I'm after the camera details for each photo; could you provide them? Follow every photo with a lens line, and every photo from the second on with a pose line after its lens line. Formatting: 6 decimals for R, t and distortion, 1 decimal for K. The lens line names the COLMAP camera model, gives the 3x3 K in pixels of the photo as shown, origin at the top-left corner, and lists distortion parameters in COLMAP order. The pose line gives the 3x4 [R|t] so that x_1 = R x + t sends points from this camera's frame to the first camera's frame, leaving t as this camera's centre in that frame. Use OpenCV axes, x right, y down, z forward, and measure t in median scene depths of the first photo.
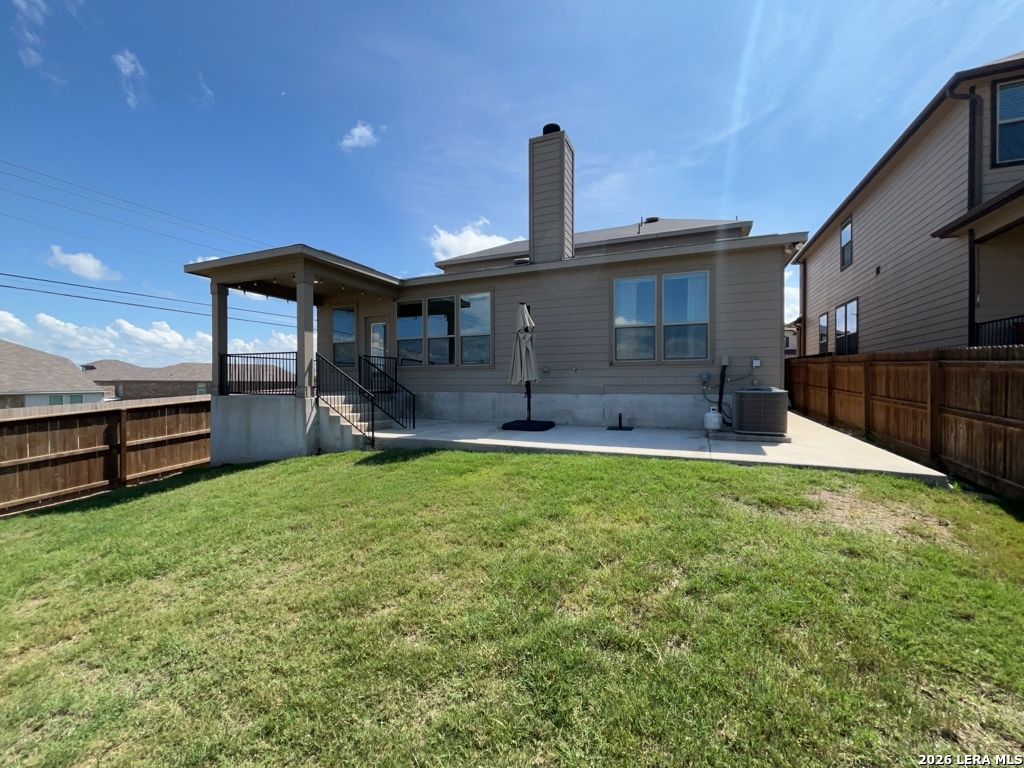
lens RADIAL K [[411.6, 0, 511.7], [0, 411.6, 381.0], [0, 0, 1]] dist [-0.000753, -0.000538]
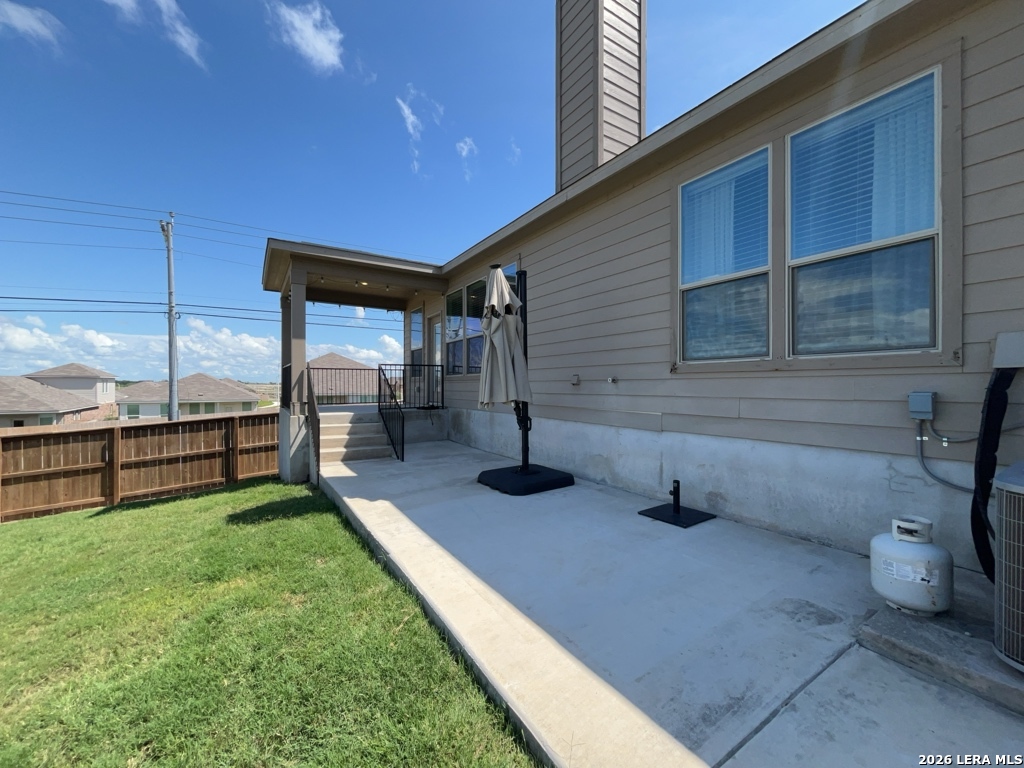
lens RADIAL K [[411.6, 0, 511.4], [0, 411.6, 384.6], [0, 0, 1]] dist [-0.000753, -0.000538]
pose [[0.830489, 0.001241, -0.557033, 0.348313], [-0.002114, 0.999997, -0.000924, -0.022944], [0.557031, 0.001945, 0.830490, 0.509591]]
